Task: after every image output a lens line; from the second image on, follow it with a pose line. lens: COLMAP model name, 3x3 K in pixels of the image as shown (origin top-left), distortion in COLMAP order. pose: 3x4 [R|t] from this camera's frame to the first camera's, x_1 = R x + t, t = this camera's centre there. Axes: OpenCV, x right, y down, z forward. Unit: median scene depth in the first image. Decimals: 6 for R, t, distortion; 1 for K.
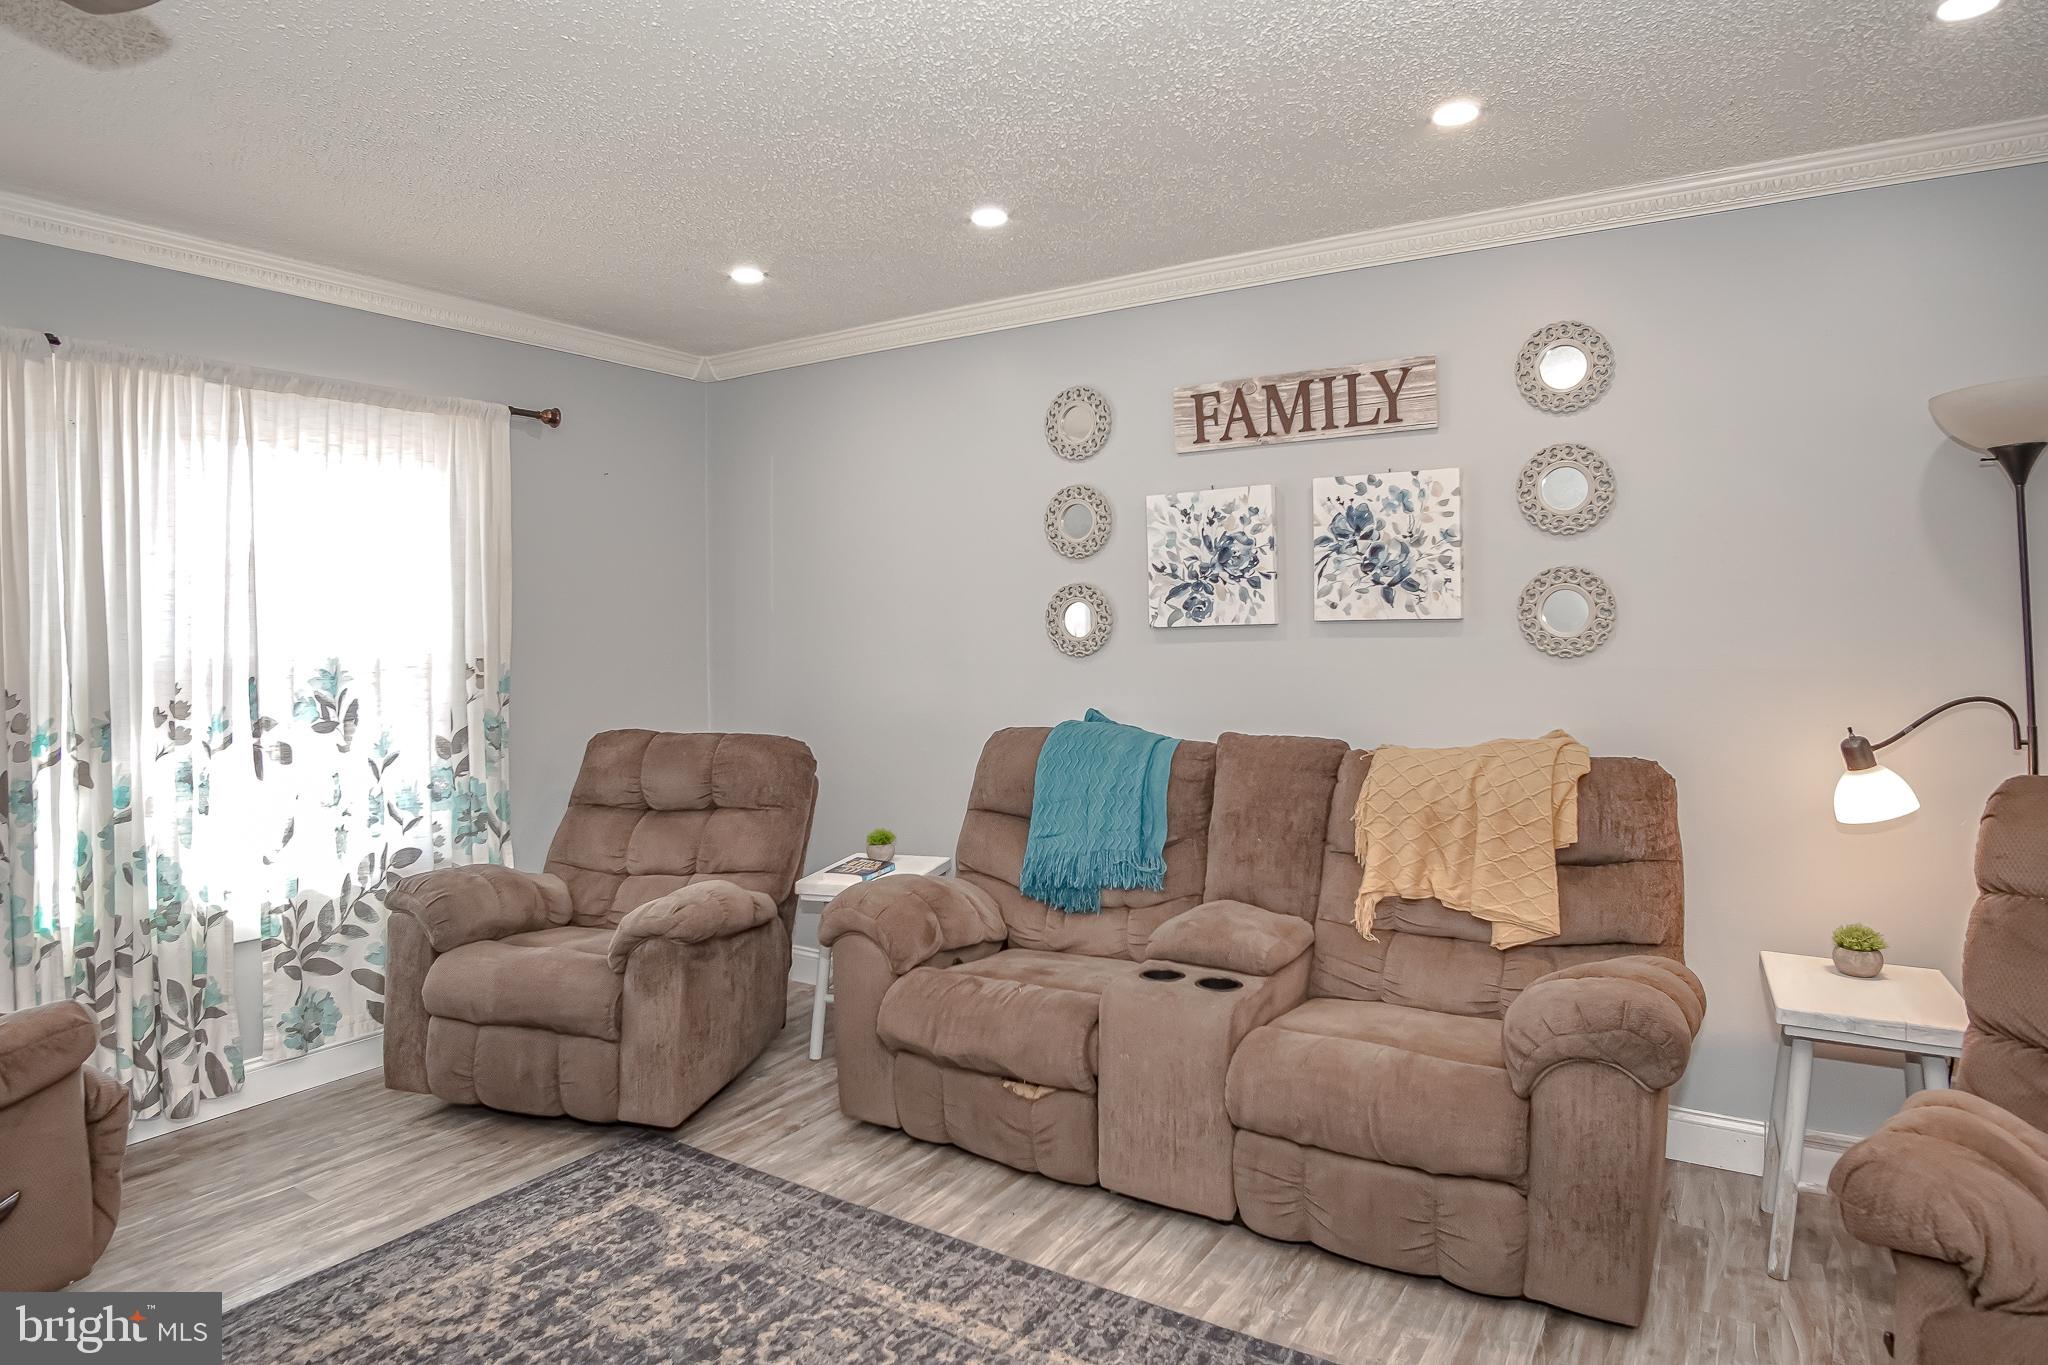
lens RADIAL K [[1074.2, 0, 1024.4], [0, 1074.2, 629.4], [0, 0, 1]] dist [-0.046985, 0.009326]
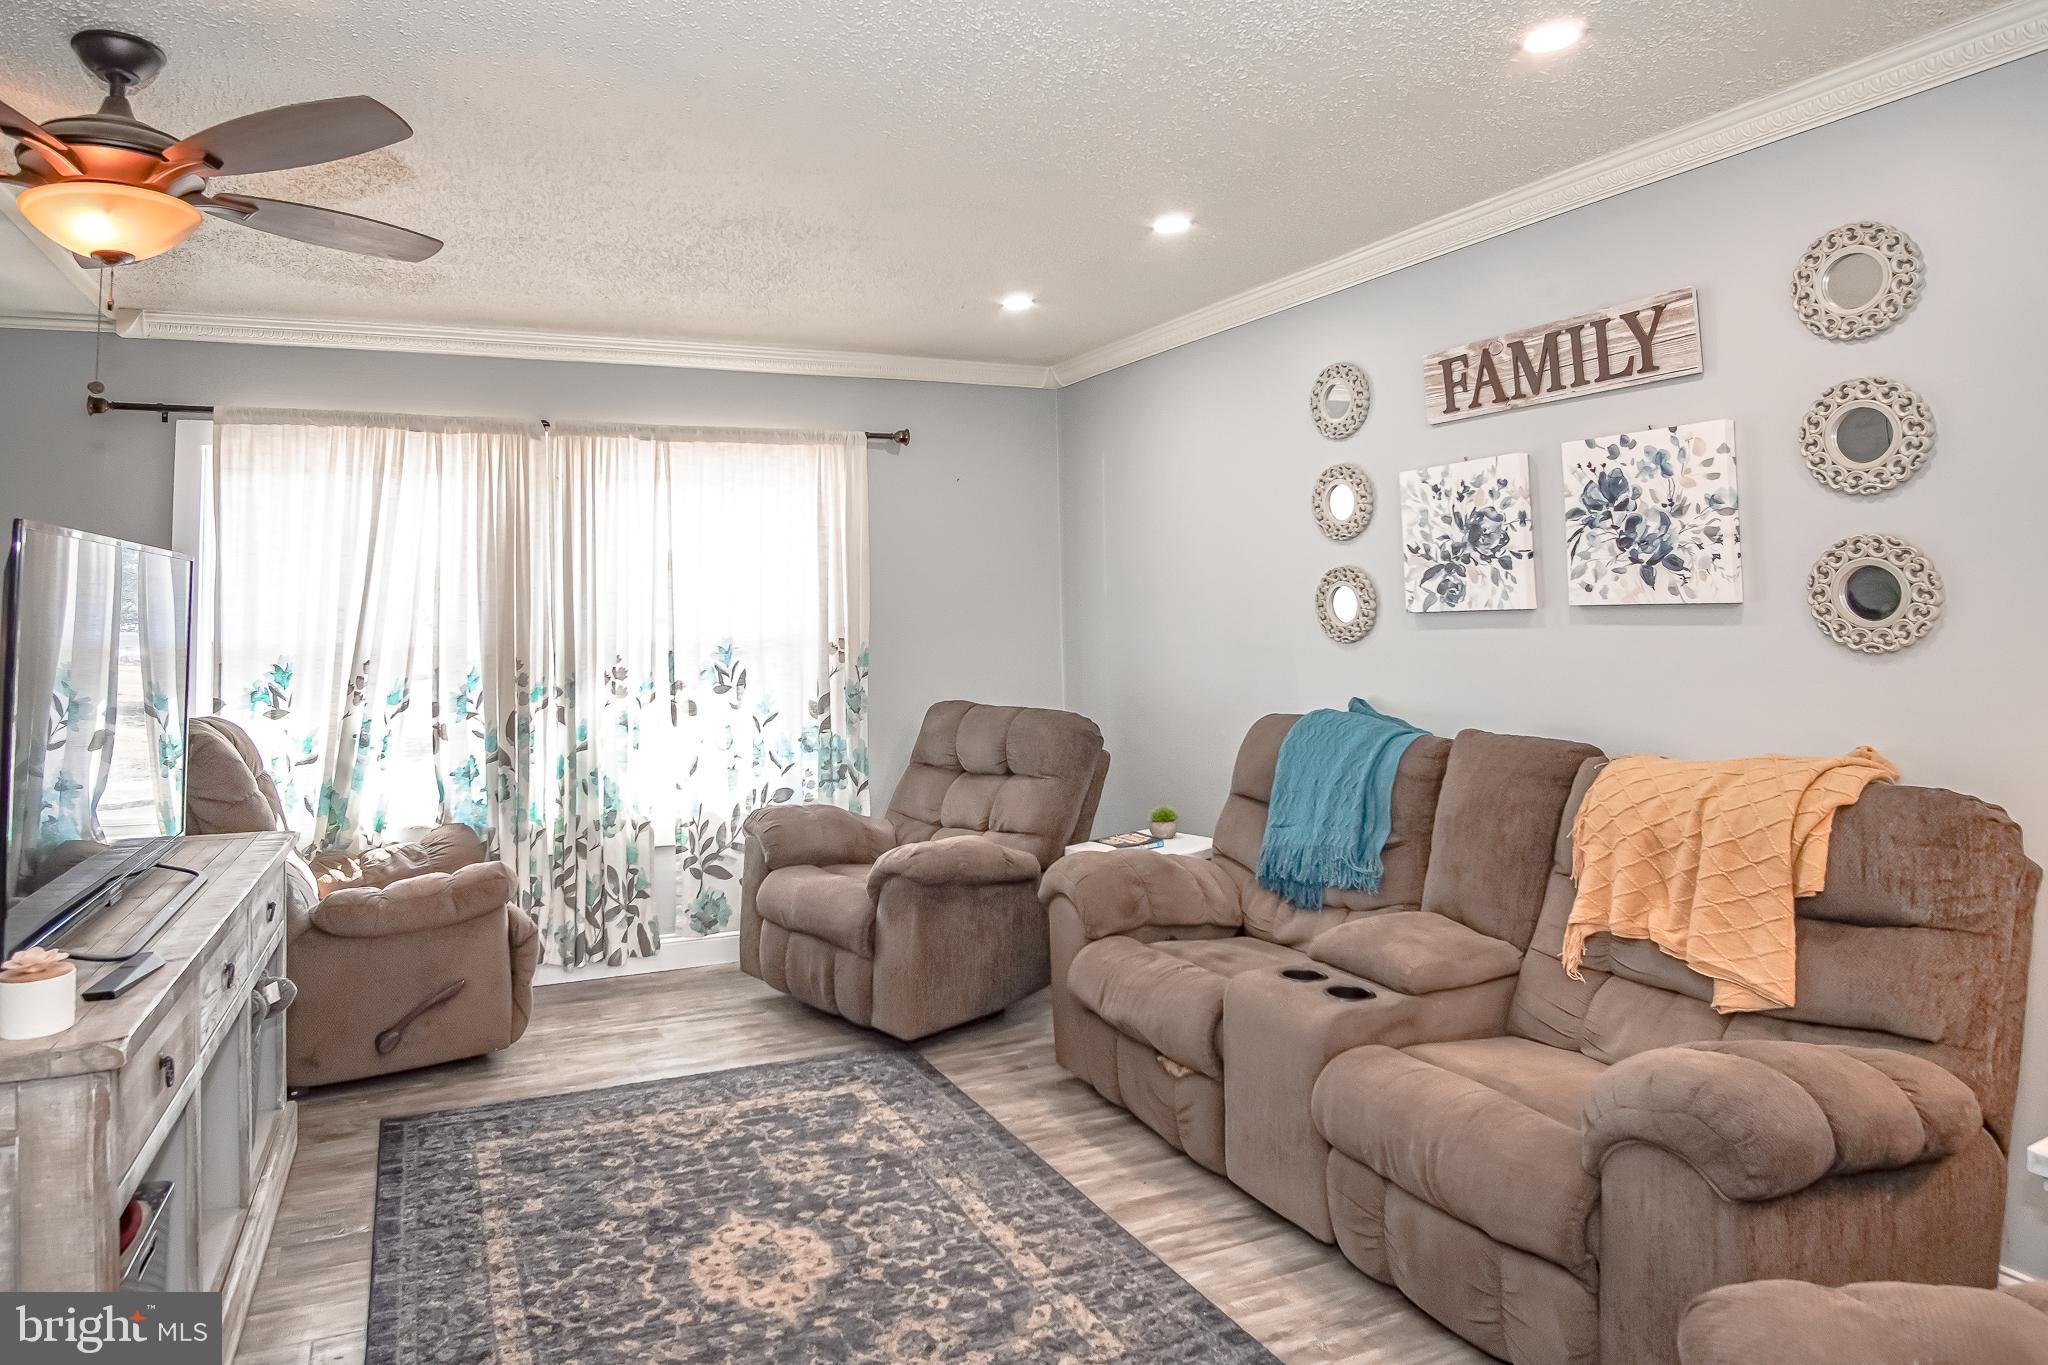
lens RADIAL K [[1203.6, 0, 1141.8], [0, 1203.6, 544.6], [0, 0, 1]] dist [-0.036961, 0.000911]
pose [[0.854390, -0.027950, -0.518881, 0.535556], [0.005184, 0.998961, -0.045274, -0.017112], [0.519607, 0.035992, 0.853647, -0.016074]]
